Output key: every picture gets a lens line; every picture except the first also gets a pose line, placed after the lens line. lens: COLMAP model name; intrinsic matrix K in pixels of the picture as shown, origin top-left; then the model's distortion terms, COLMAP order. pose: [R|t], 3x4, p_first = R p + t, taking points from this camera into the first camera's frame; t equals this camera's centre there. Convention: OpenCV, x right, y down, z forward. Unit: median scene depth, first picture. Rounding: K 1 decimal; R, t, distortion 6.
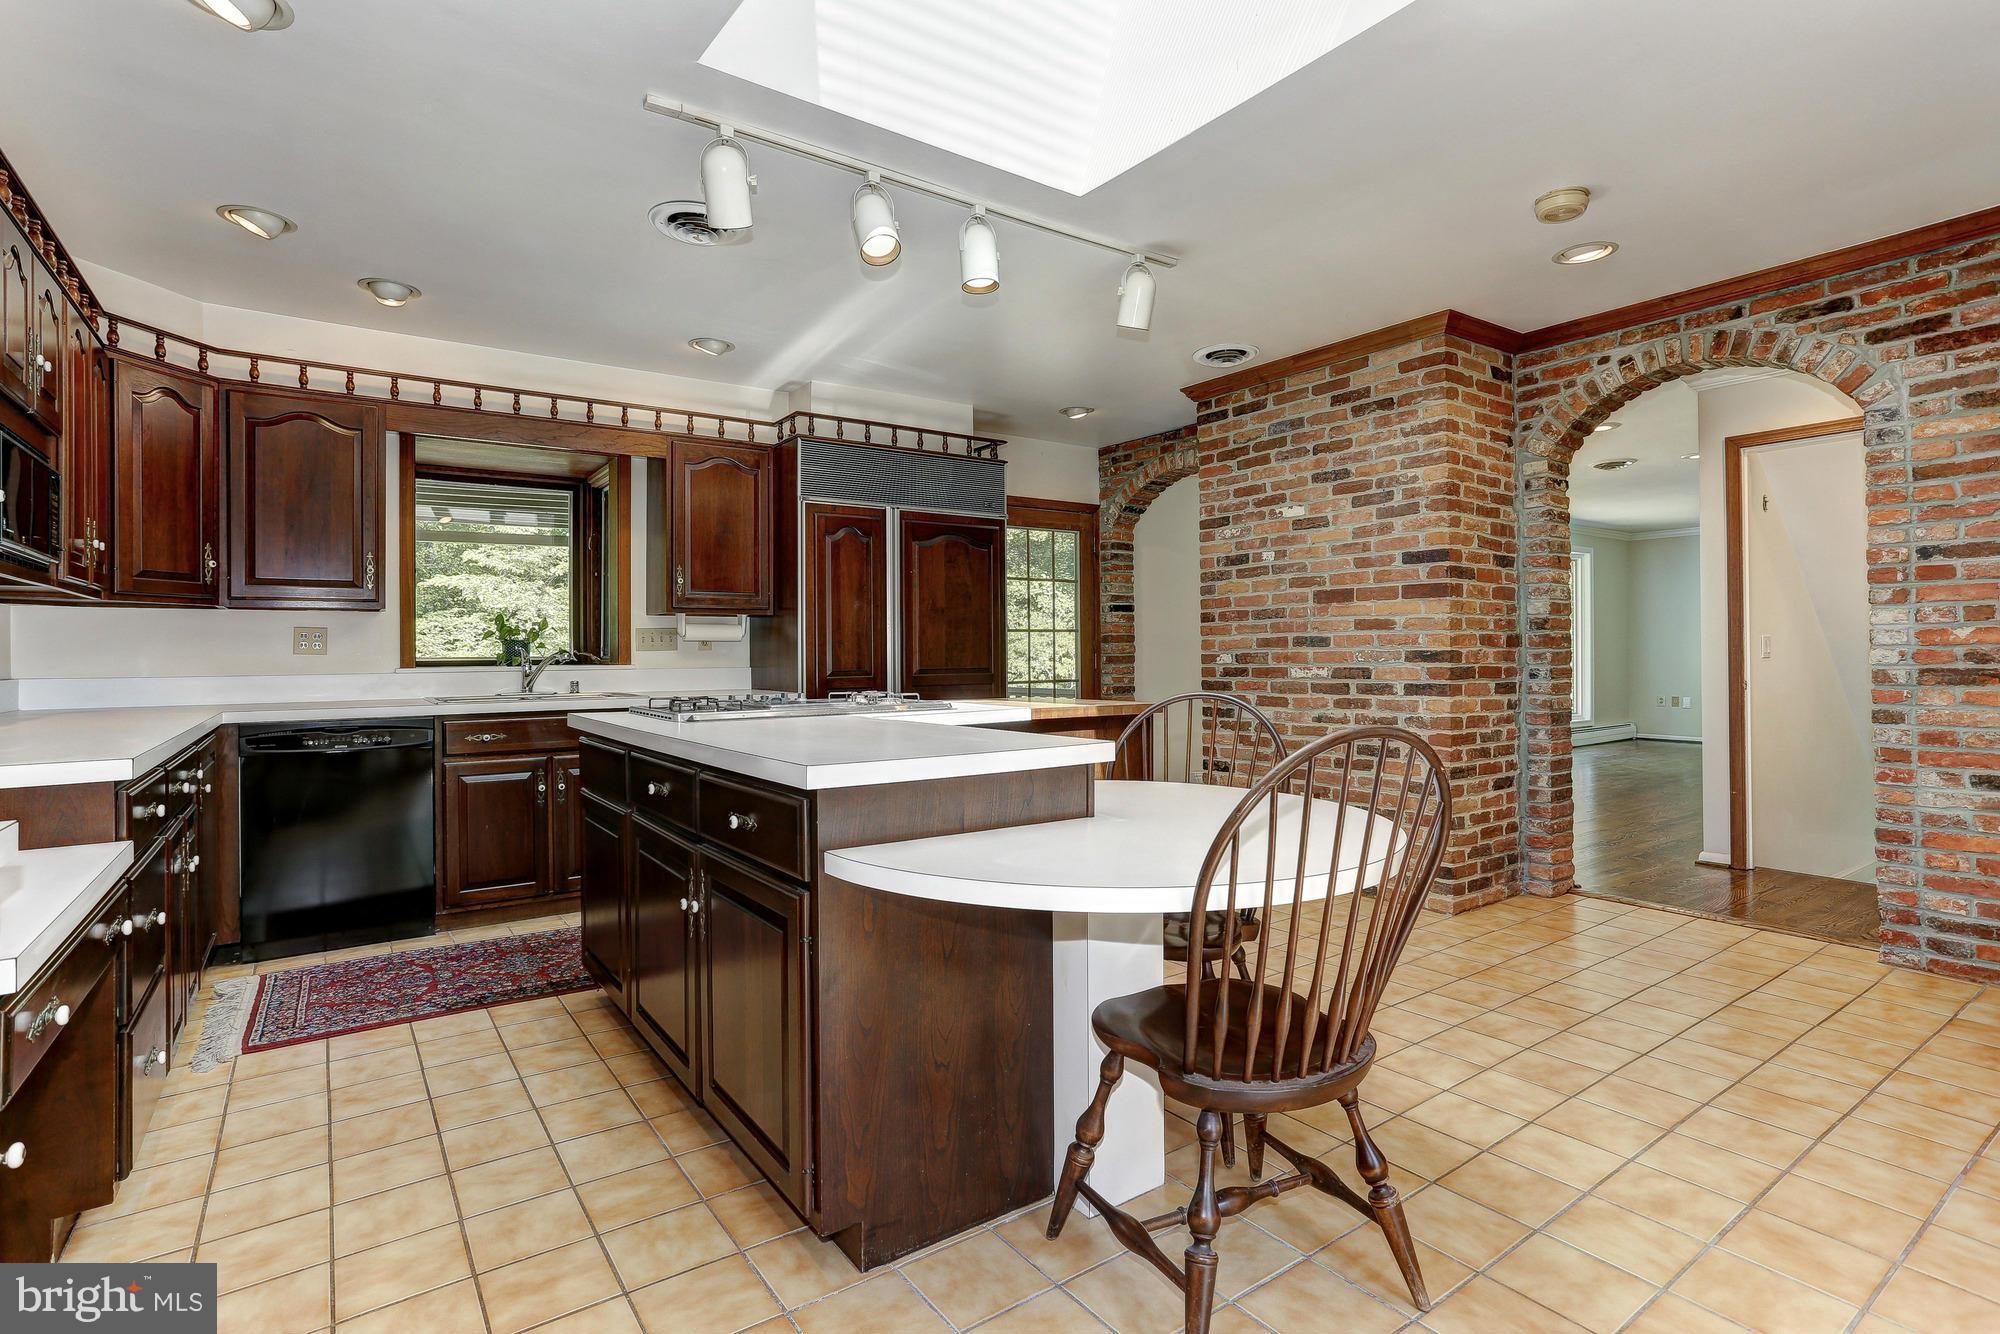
lens RADIAL K [[966.7, 0, 1002.1], [0, 966.7, 651.2], [0, 0, 1]] dist [-0.033000, 0.011325]
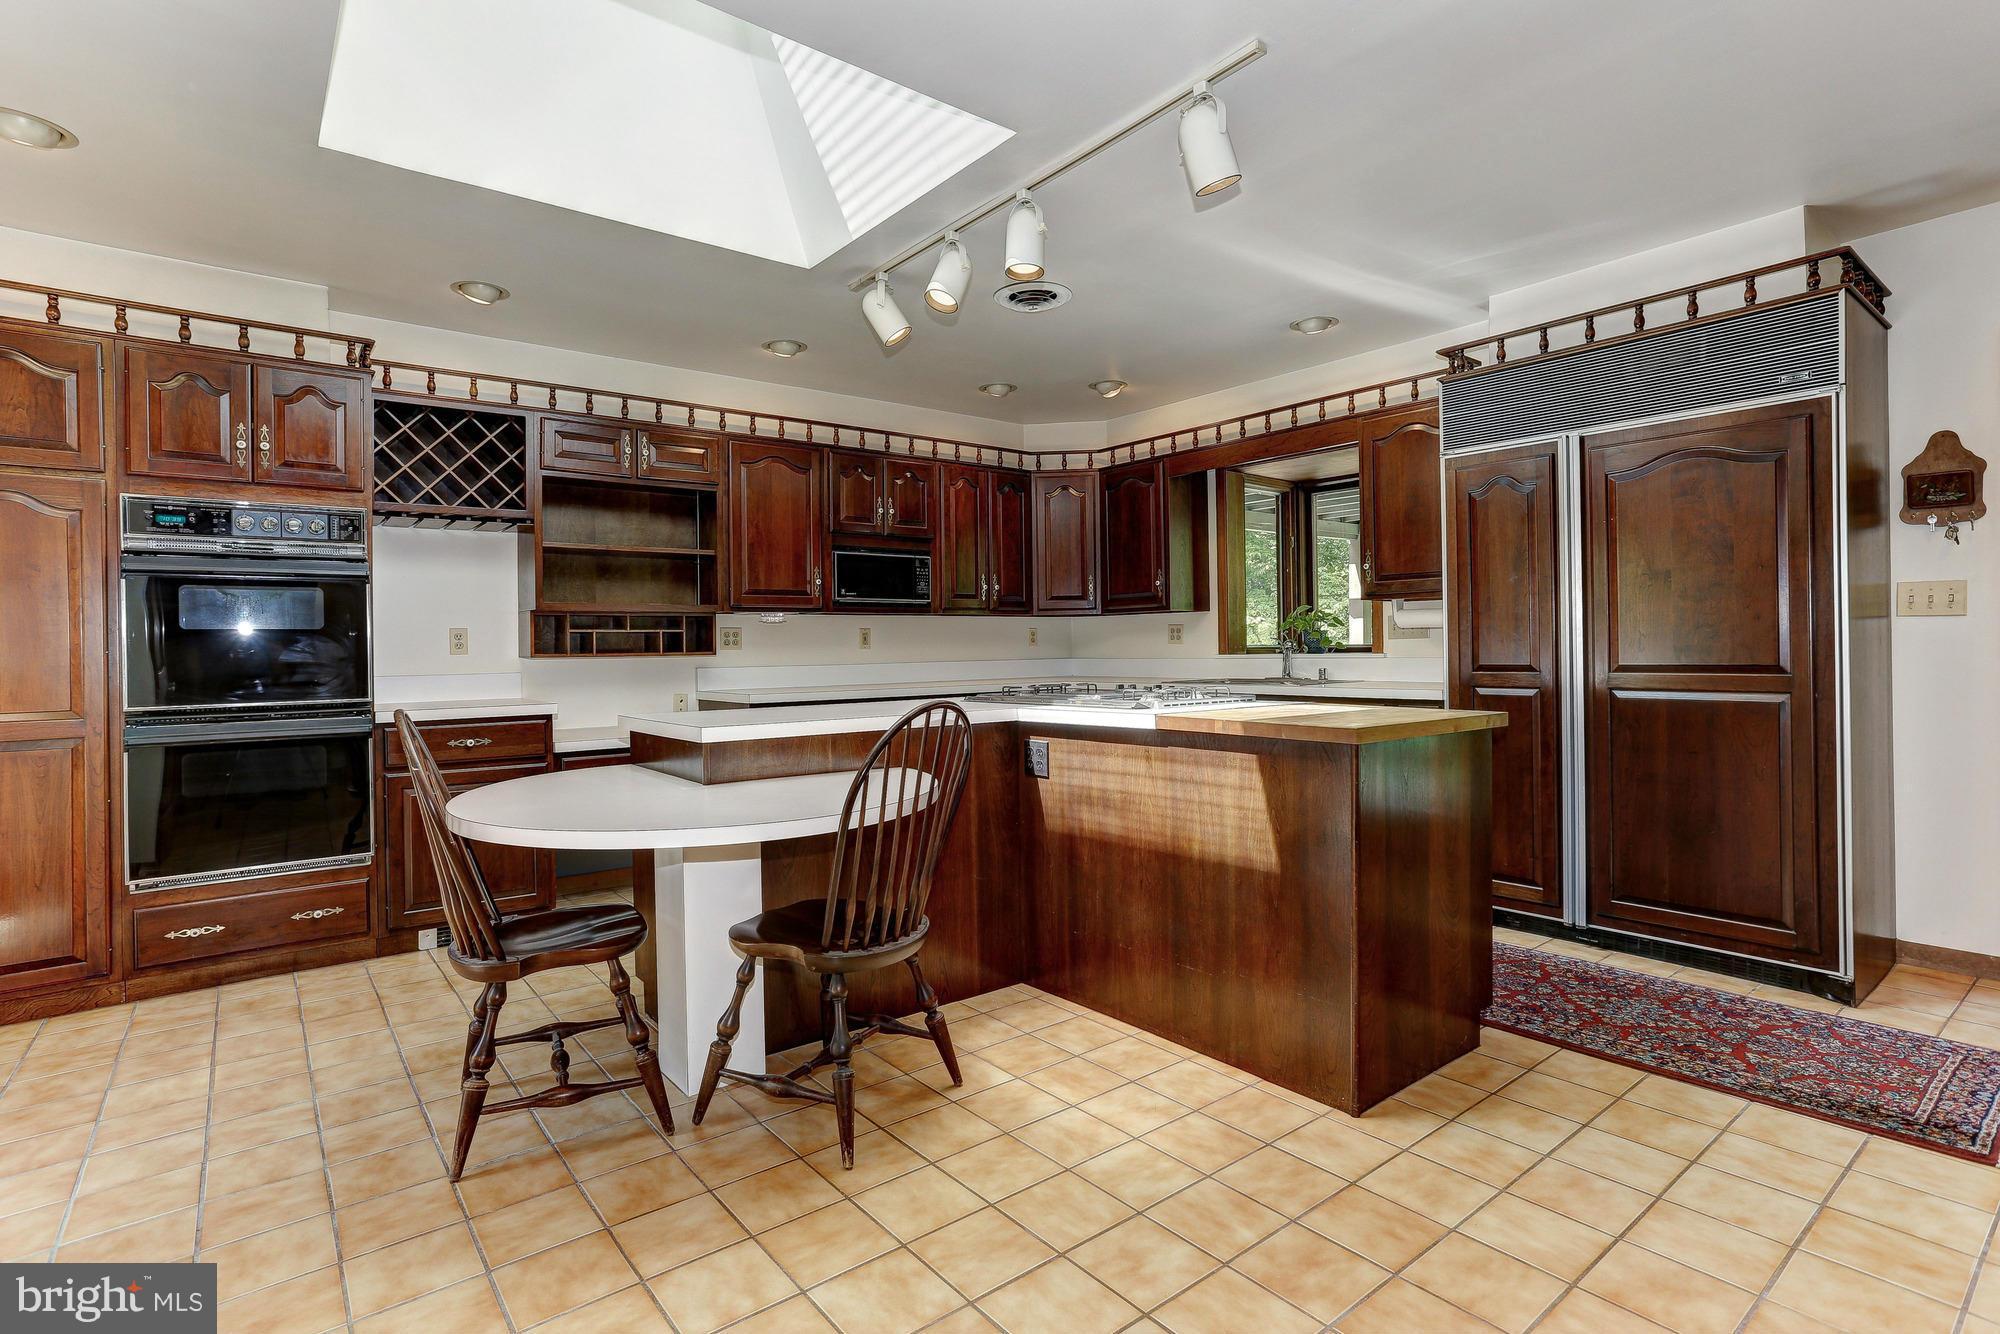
lens RADIAL K [[966.7, 0, 1005.6], [0, 966.7, 653.7], [0, 0, 1]] dist [-0.033000, 0.011325]
pose [[0.042444, 0.014094, -0.998999, 0.637334], [0.015227, 0.999775, 0.014752, -0.006253], [0.998983, -0.015838, 0.042220, 0.621011]]
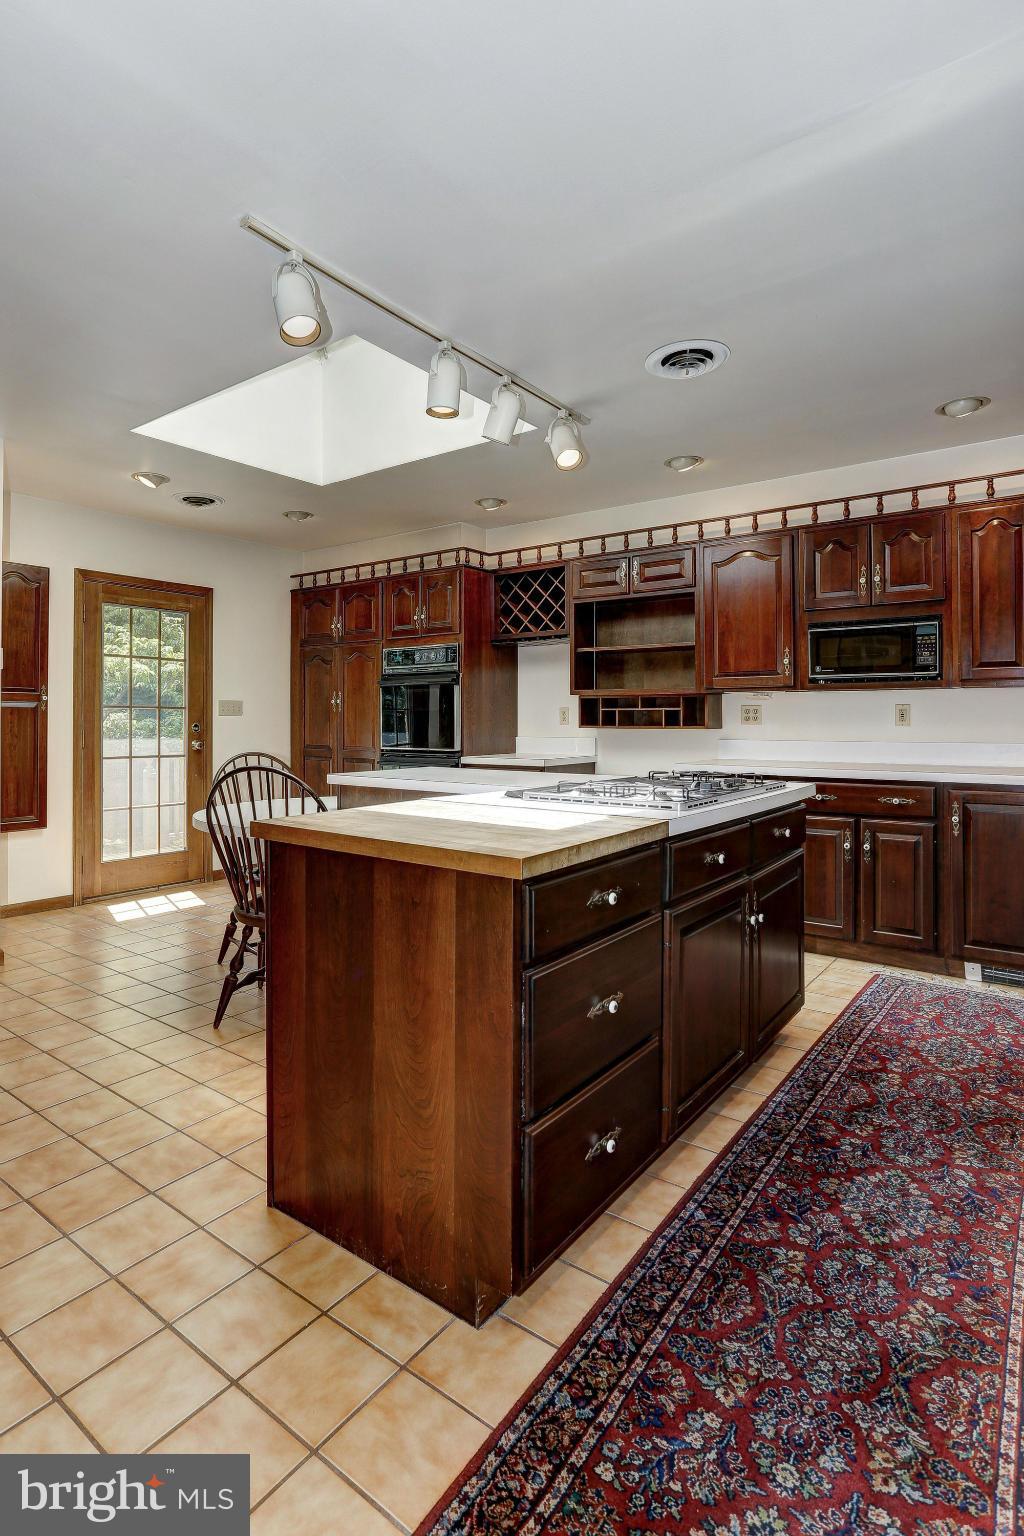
lens RADIAL K [[798.3, 0, 456.4], [0, 798.3, 734.6], [0, 0, 1]] dist [-0.025150, 0.002236]
pose [[-0.964275, 0.013889, -0.264537, 0.141143], [0.008509, 0.999733, 0.021472, -0.011952], [0.264765, 0.018454, -0.964136, 1.273406]]
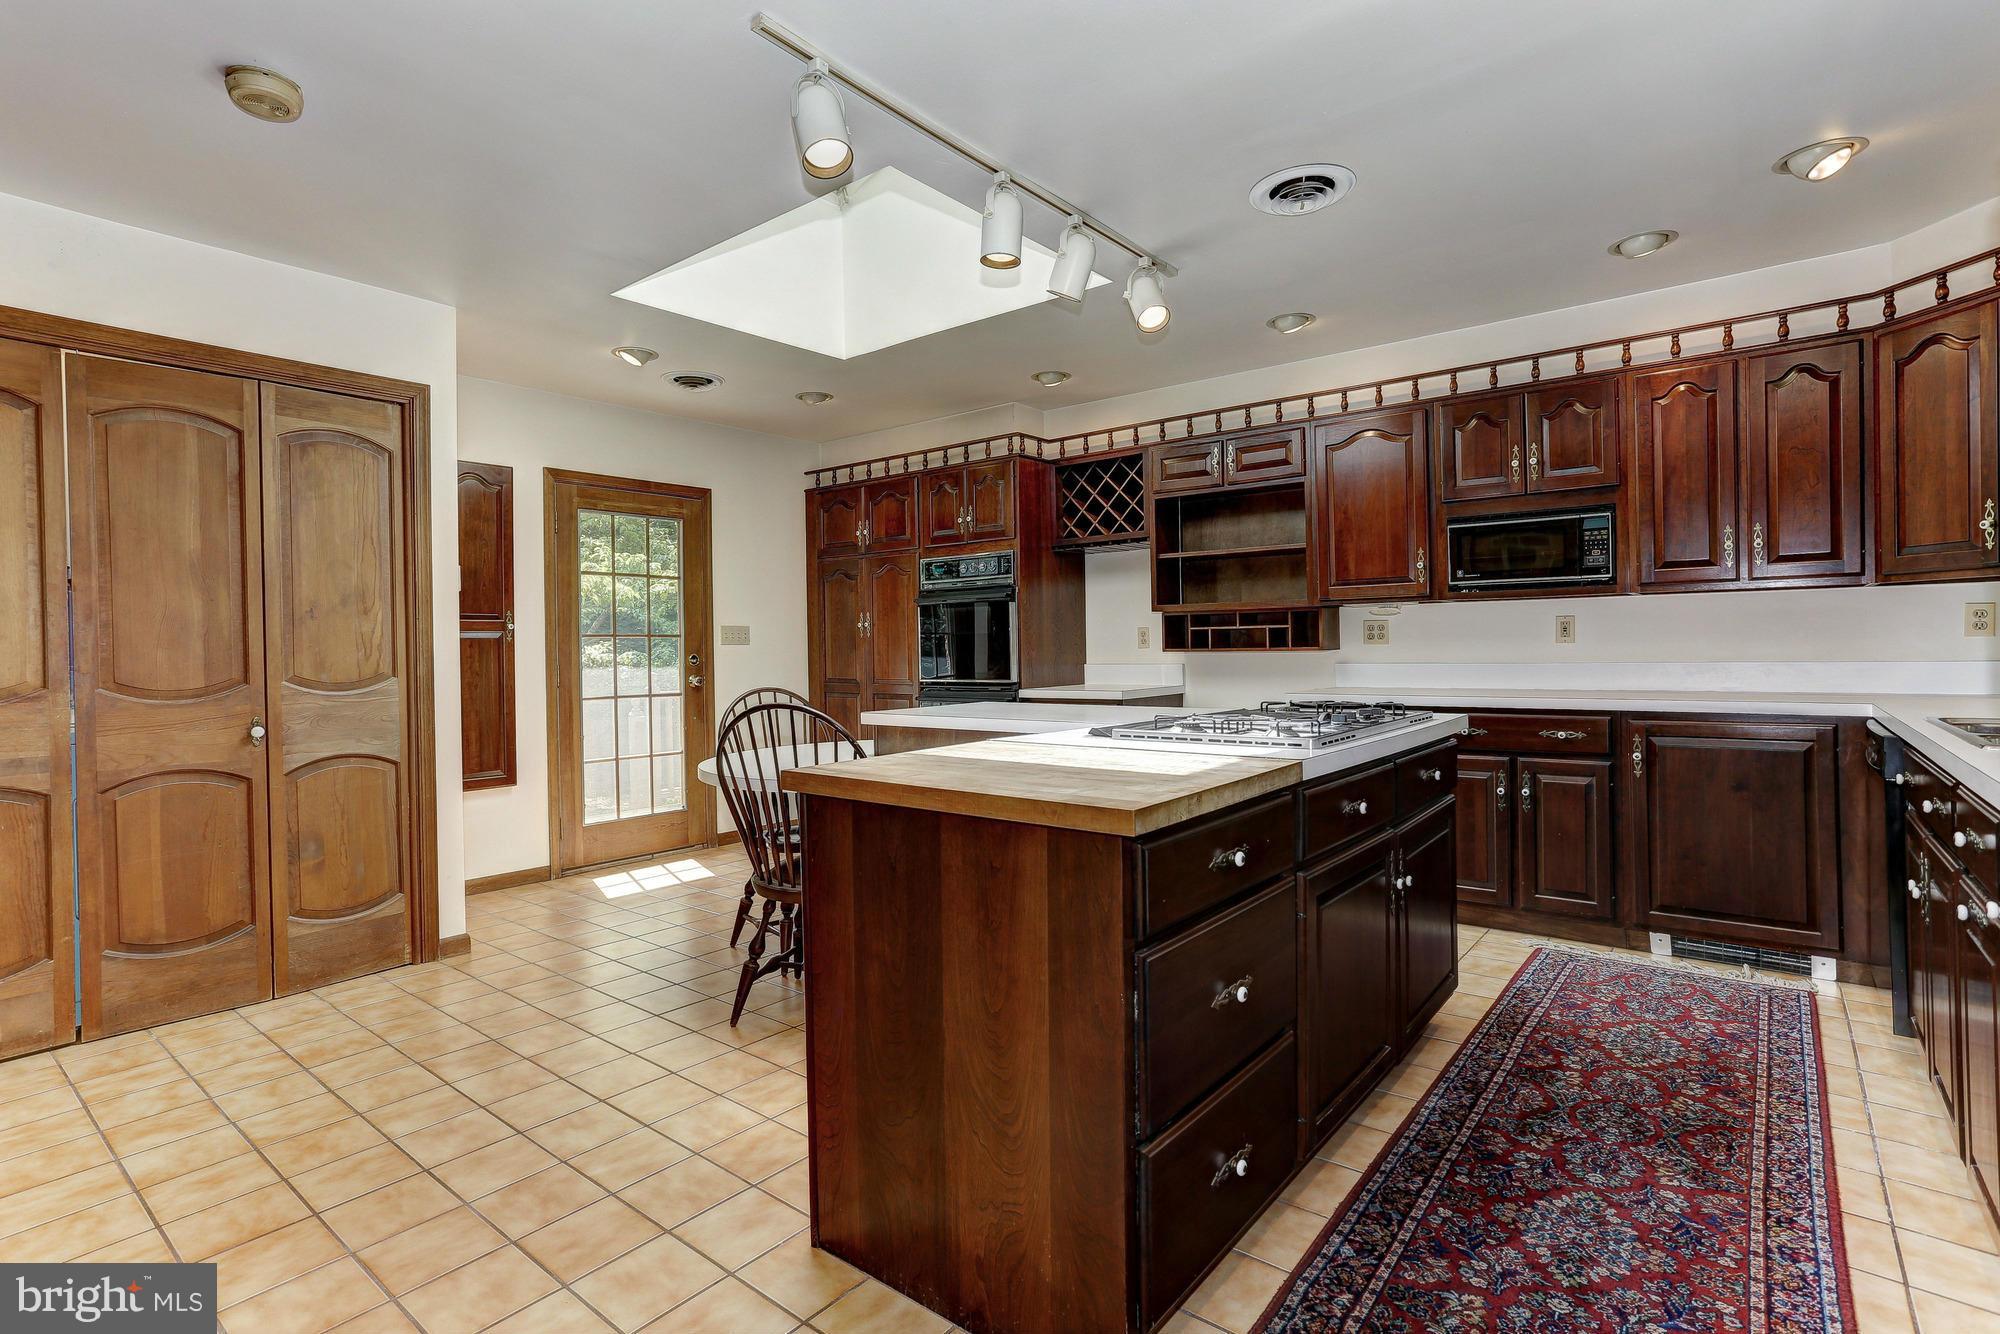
lens RADIAL K [[966.7, 0, 987.0], [0, 966.7, 673.8], [0, 0, 1]] dist [-0.033000, 0.011325]
pose [[-0.966816, 0.031842, -0.253481, 0.154377], [0.025239, 0.999253, 0.029258, -0.008361], [0.254224, 0.021890, -0.966898, 1.255318]]
